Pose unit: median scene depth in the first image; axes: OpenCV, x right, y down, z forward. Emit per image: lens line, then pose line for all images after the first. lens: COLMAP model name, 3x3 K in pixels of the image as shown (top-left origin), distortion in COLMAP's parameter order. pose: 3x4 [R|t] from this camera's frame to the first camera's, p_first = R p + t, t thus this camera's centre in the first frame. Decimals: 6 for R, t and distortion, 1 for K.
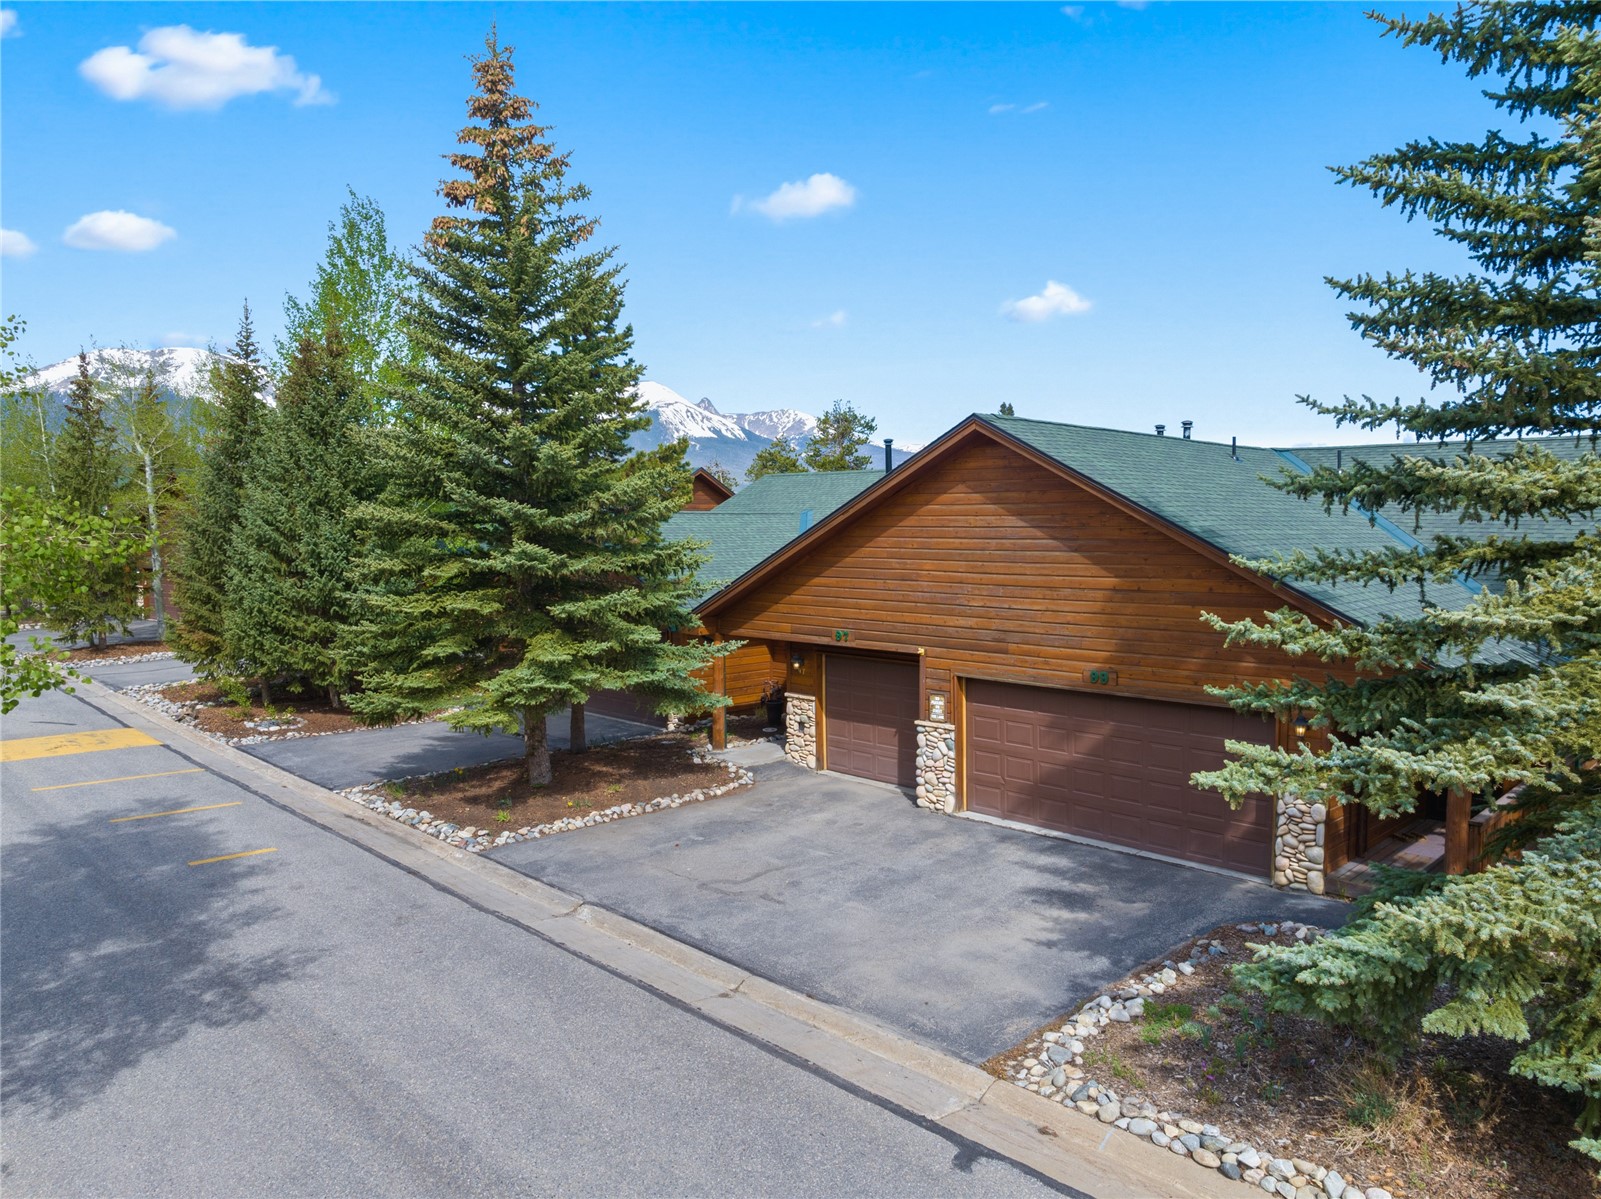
lens RADIAL K [[1141.9, 0, 796.2], [0, 1141.9, 600.2], [0, 0, 1]] dist [-0.058176, 0.030837]
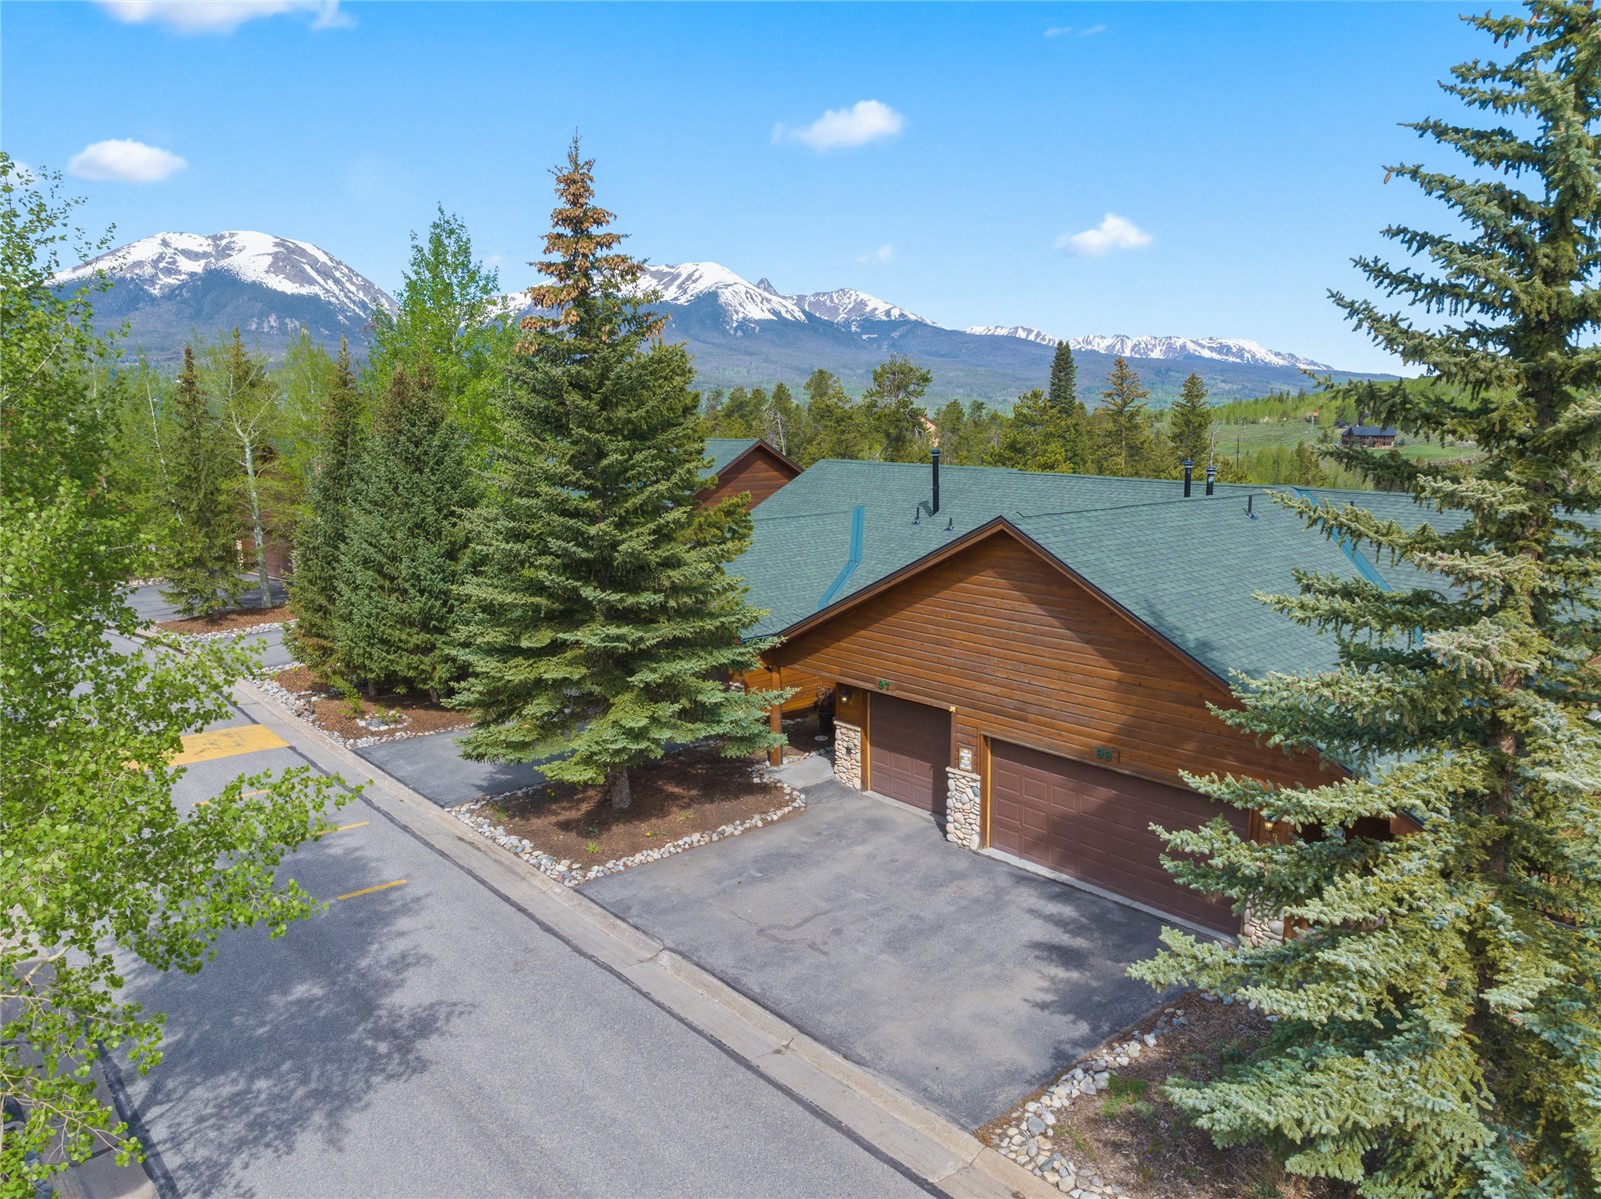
lens RADIAL K [[1141.9, 0, 796.4], [0, 1141.9, 595.5], [0, 0, 1]] dist [-0.058176, 0.030837]
pose [[0.998655, 0.011723, -0.050515, 0.010600], [-0.006835, 0.995371, 0.095868, -0.195875], [0.051405, -0.095394, 0.994111, -0.144171]]
